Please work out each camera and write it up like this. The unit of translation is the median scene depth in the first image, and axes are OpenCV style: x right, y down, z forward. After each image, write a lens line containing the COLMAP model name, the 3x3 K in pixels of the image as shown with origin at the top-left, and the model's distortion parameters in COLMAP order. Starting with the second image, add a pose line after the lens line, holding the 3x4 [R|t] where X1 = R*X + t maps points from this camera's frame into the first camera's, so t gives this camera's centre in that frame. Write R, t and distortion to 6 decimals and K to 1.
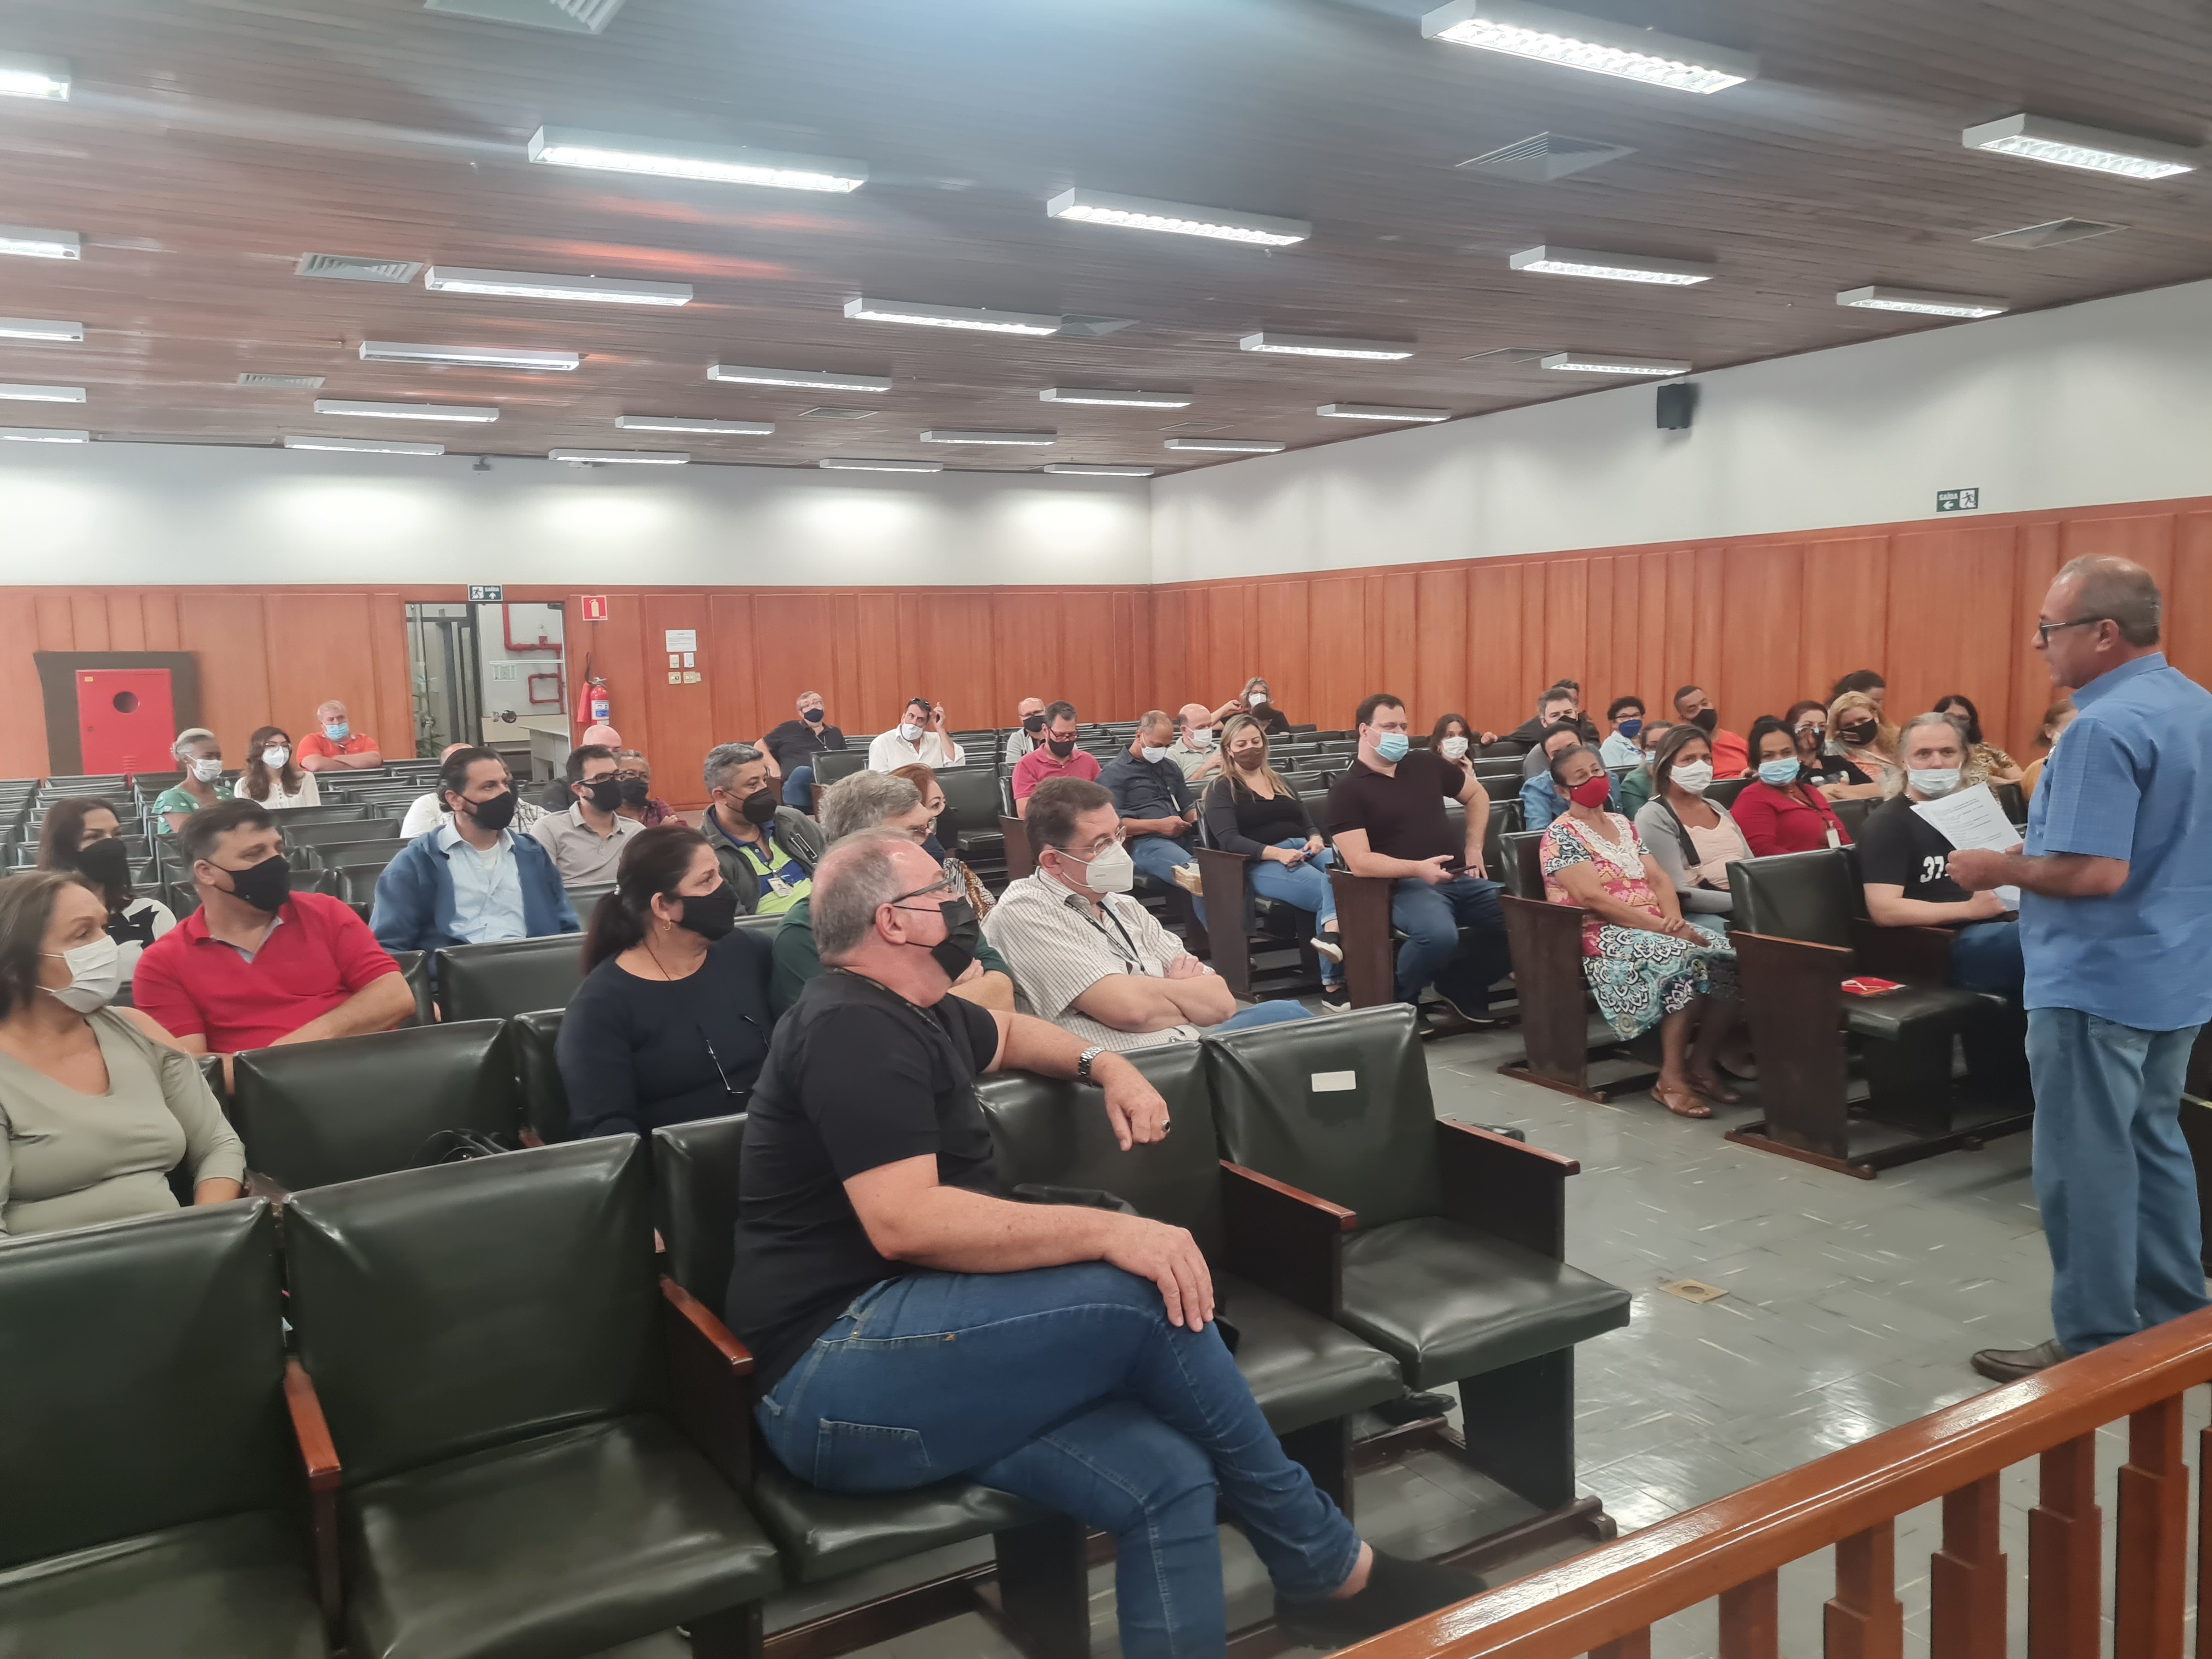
lens RADIAL K [[1670.4, 0, 1096.7], [0, 1670.4, 839.4], [0, 0, 1]] dist [0.039224, -0.006251]
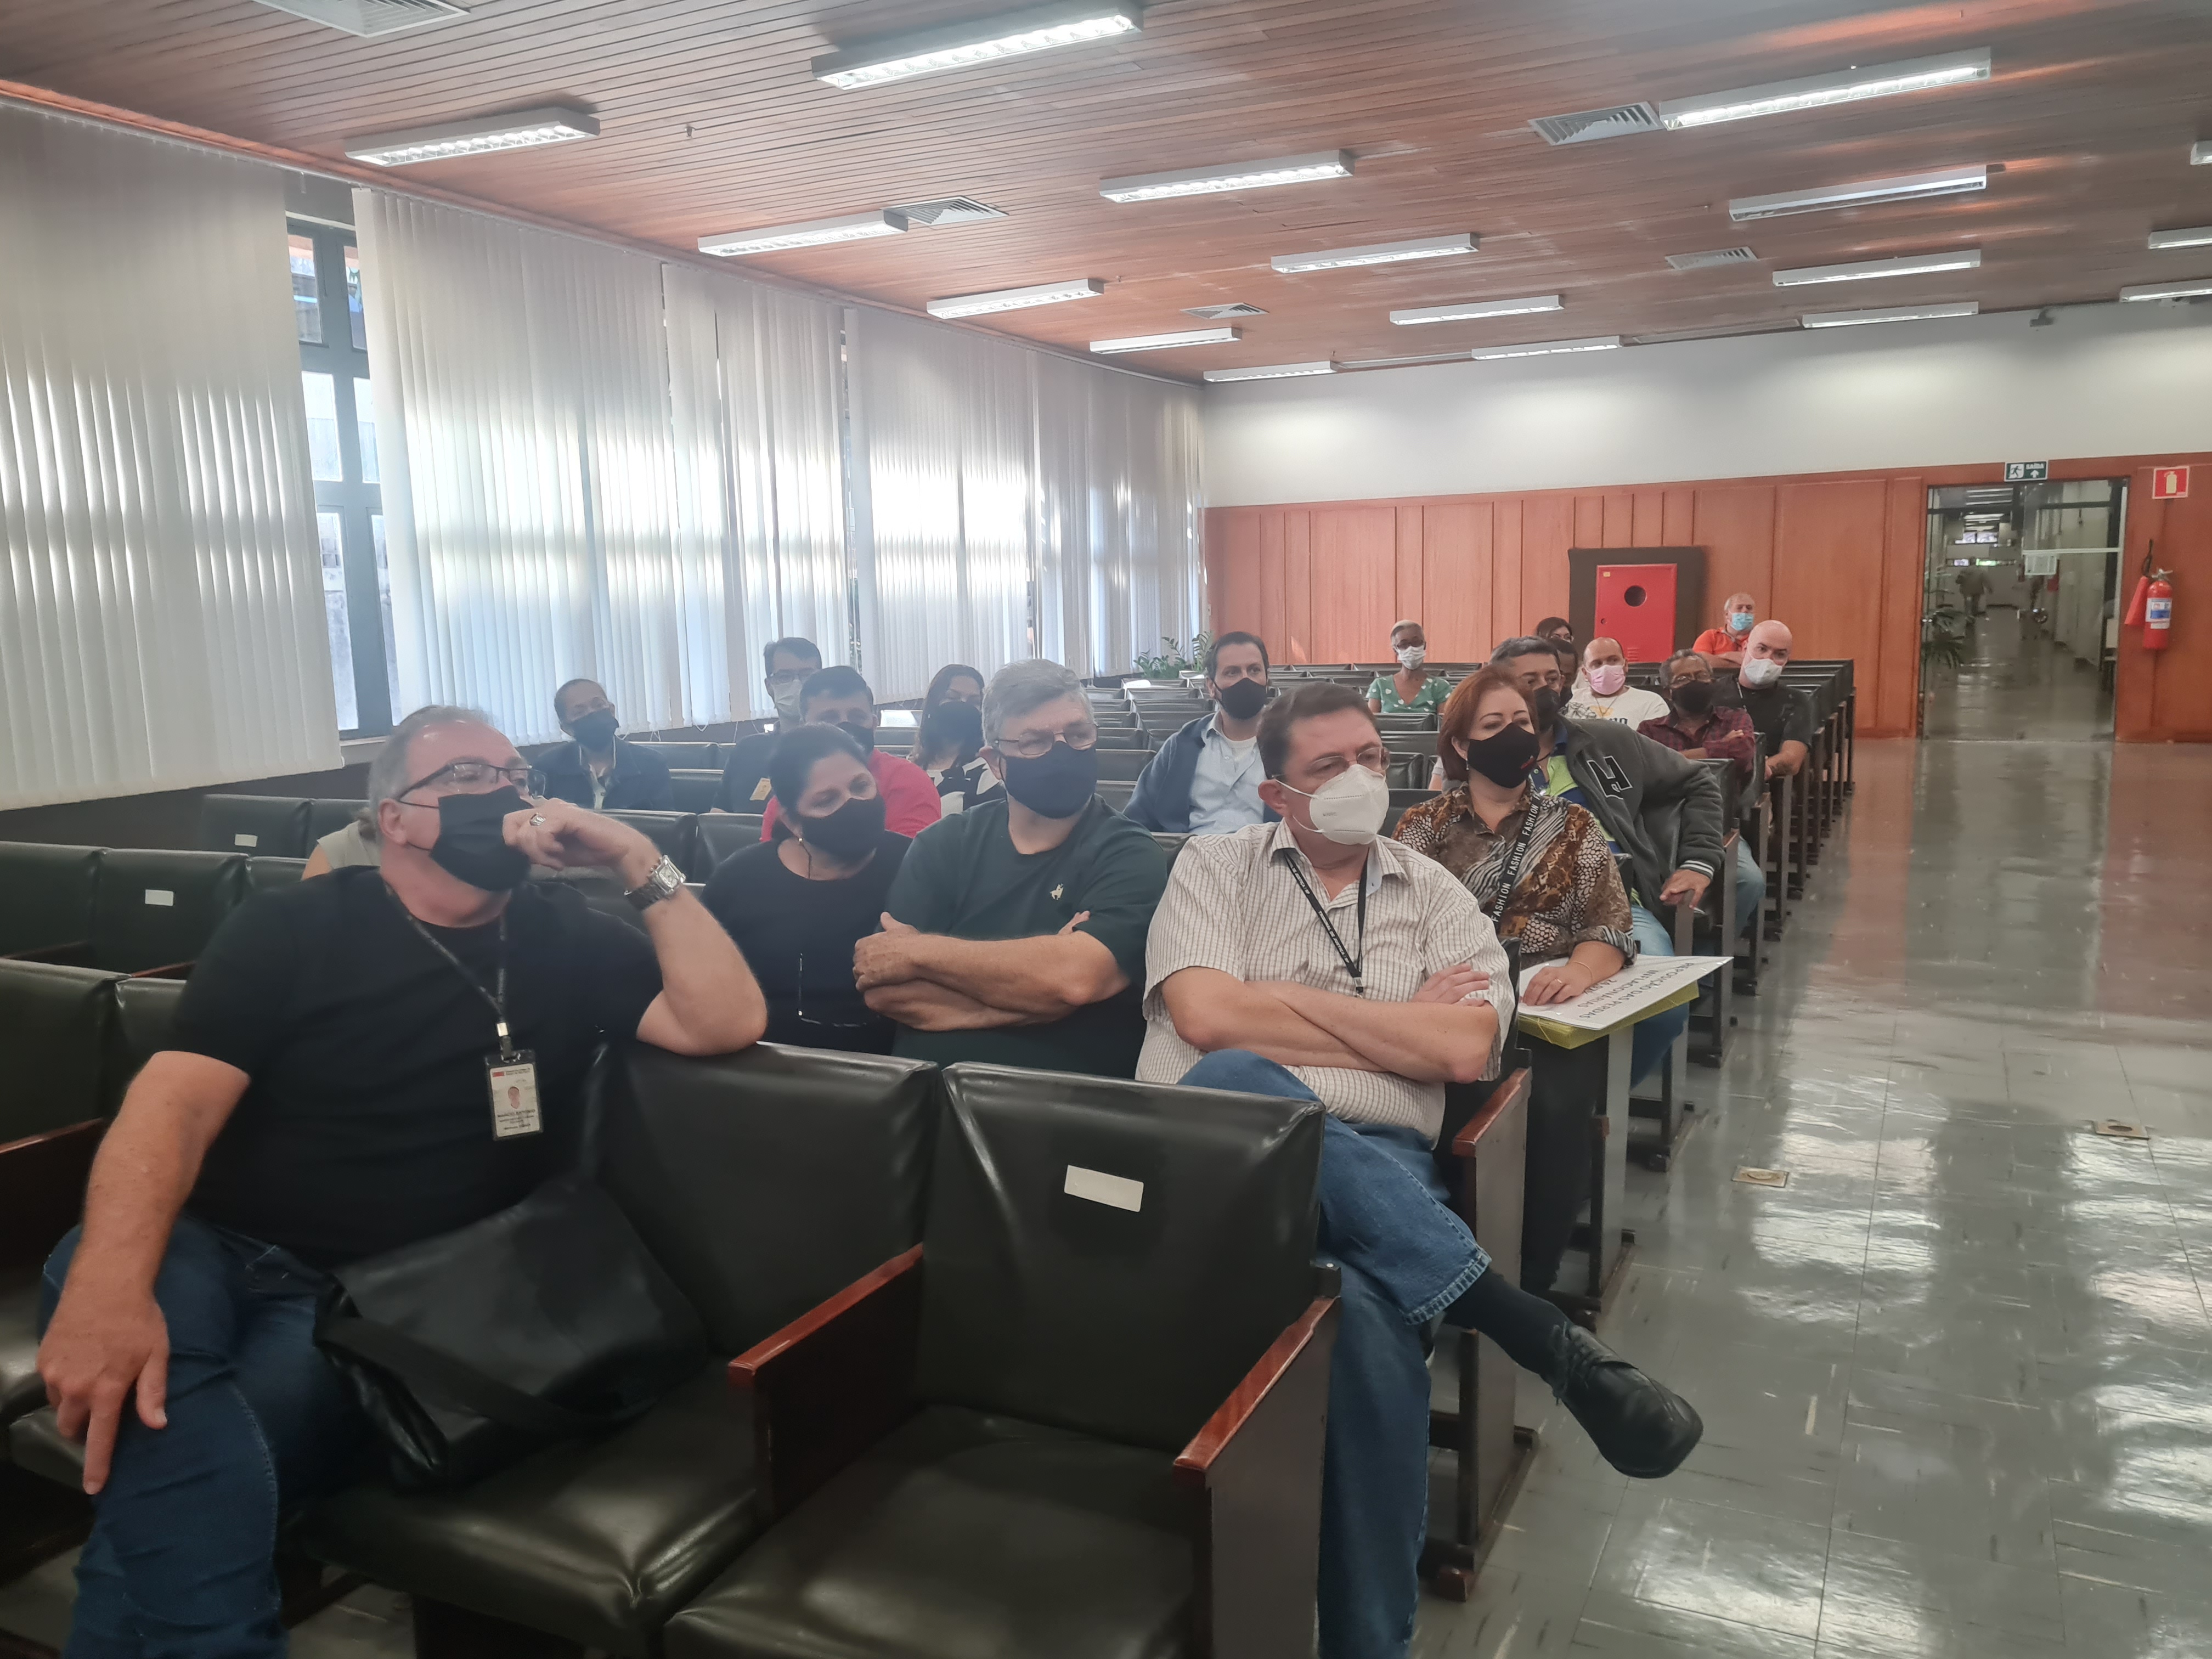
lens RADIAL K [[1687.4, 0, 1098.4], [0, 1687.4, 878.7], [0, 0, 1]] dist [-0.002124, -0.003683]
pose [[0.535730, 0.145579, -0.831746, 0.129901], [-0.078335, 0.989346, 0.122708, -0.008945], [0.840748, -0.000584, 0.541426, 0.134385]]
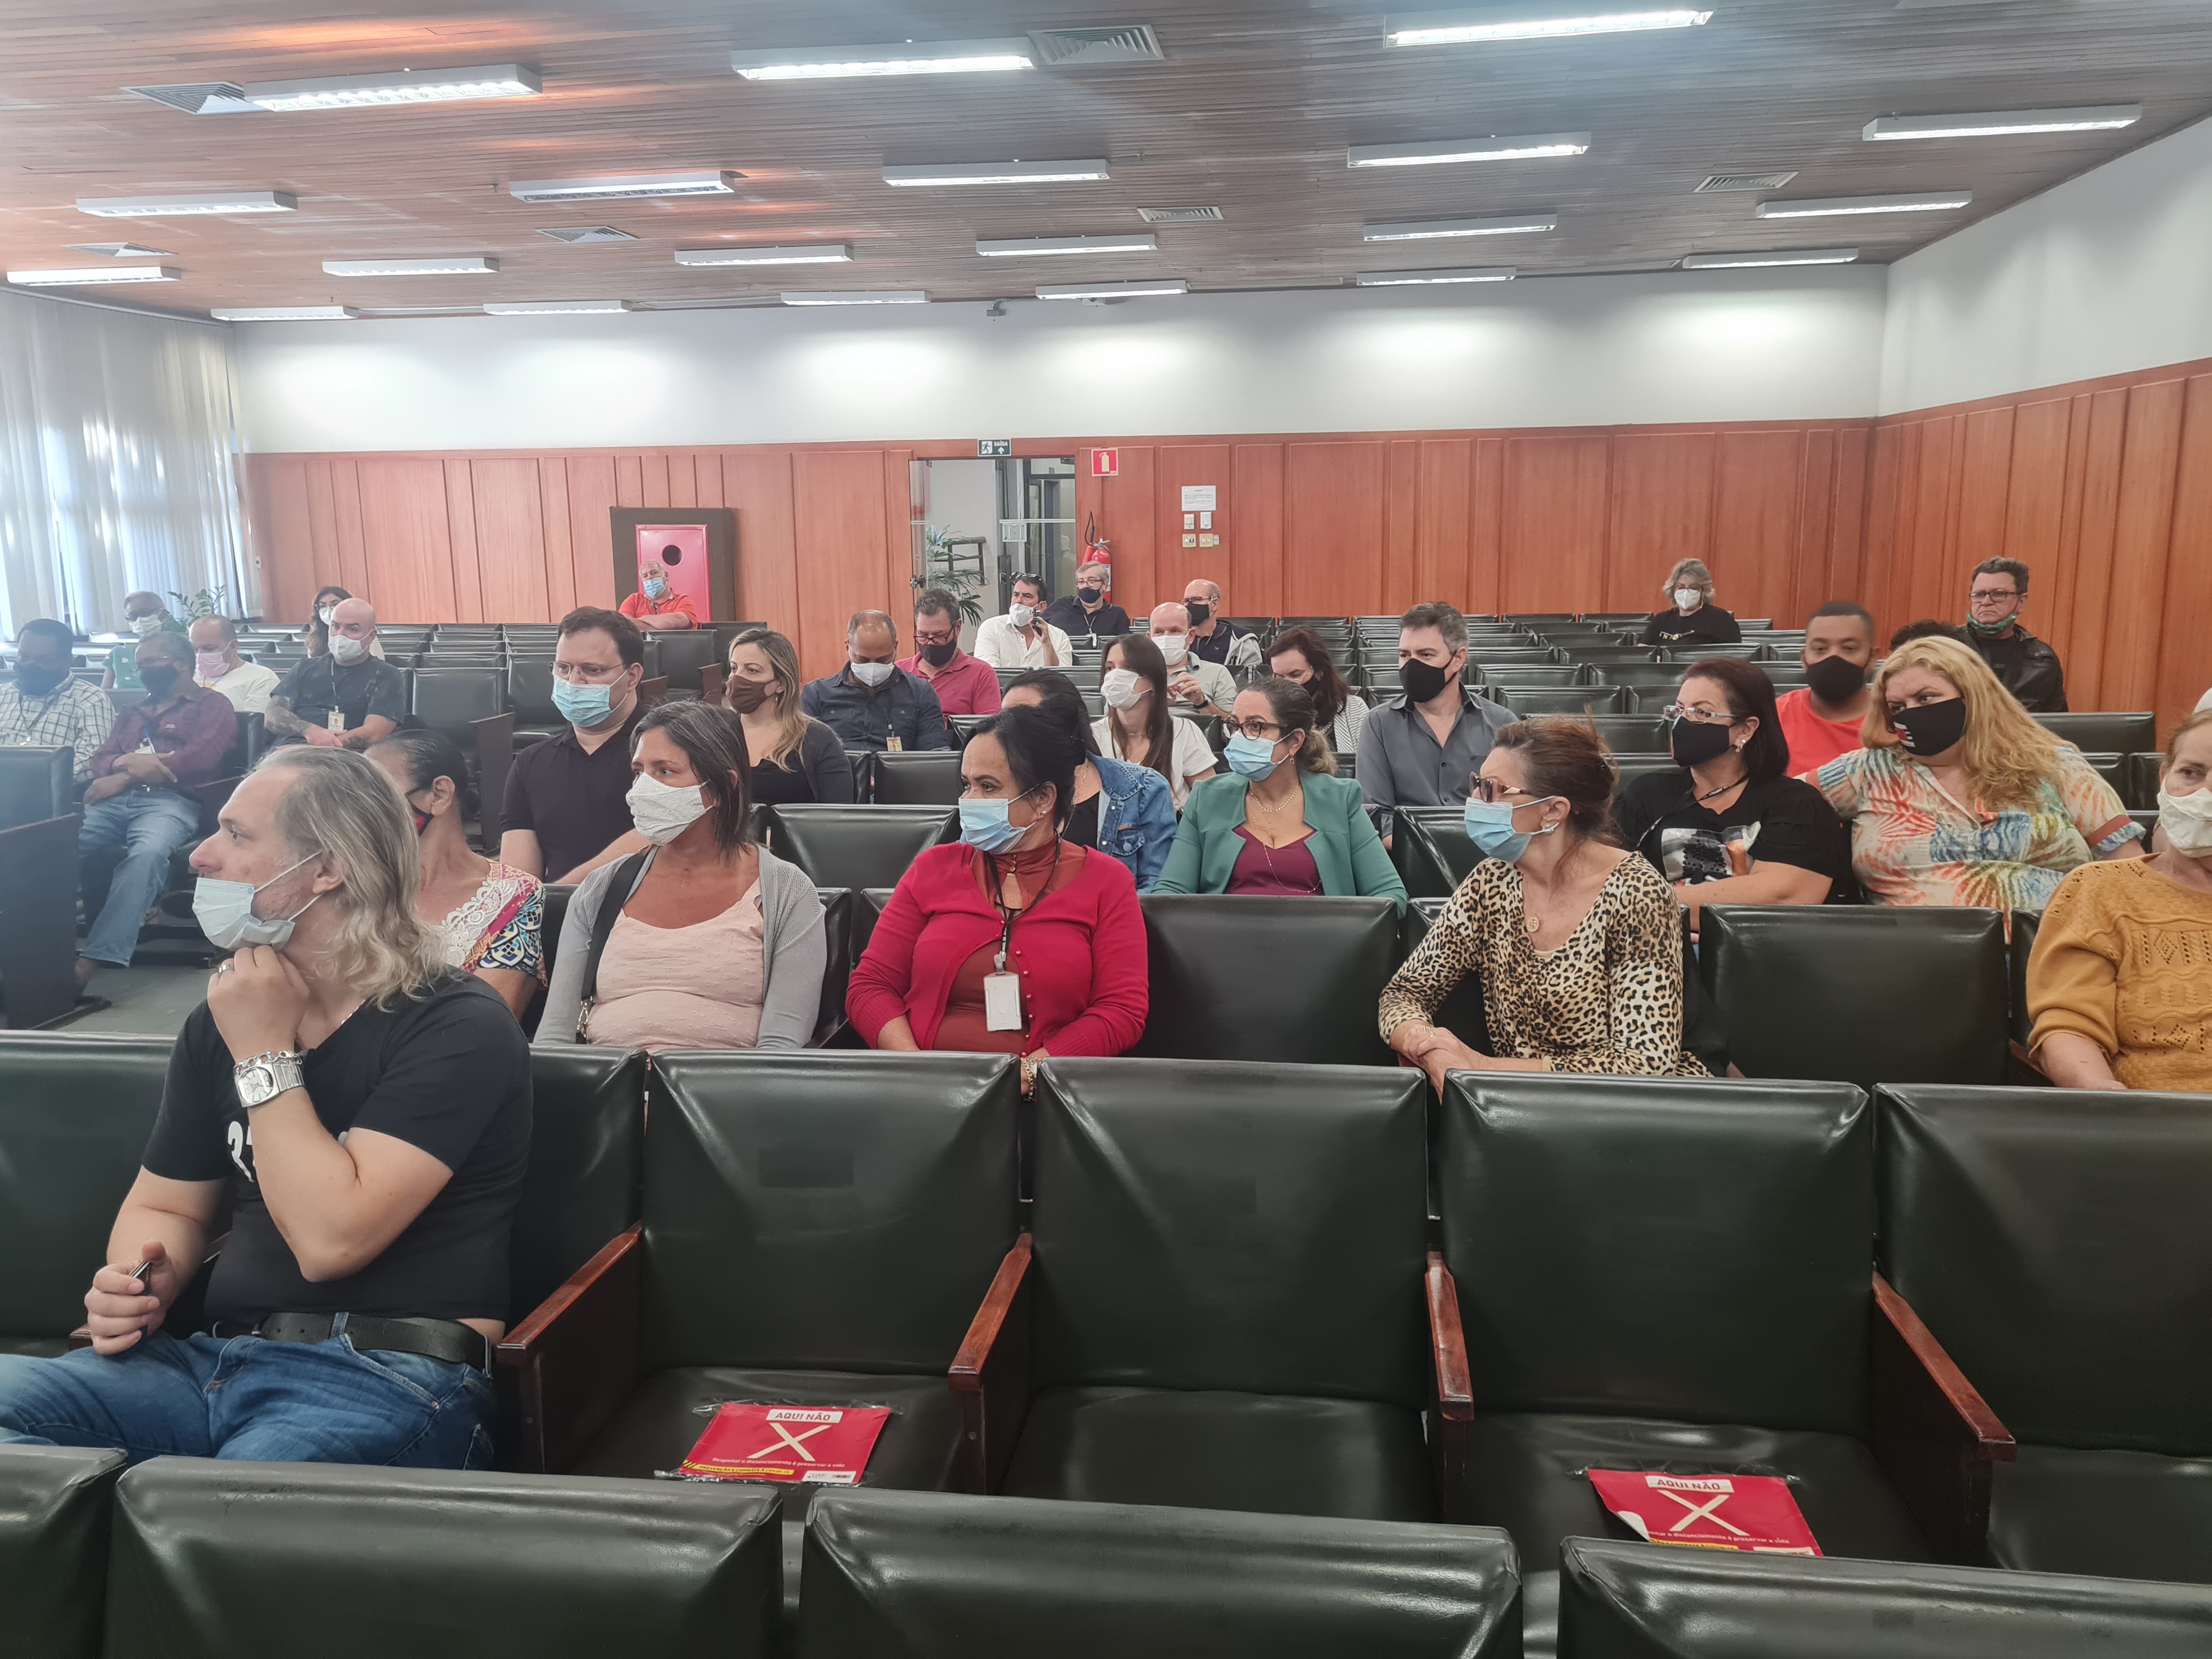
lens RADIAL K [[1609.4, 0, 1117.0], [0, 1609.4, 904.3], [0, 0, 1]] dist [0.029356, -0.008140]
pose [[0.779803, 0.159041, -0.605487, 0.297002], [-0.075588, 0.984035, 0.161124, -0.043068], [0.621445, -0.079877, 0.779375, 0.299277]]
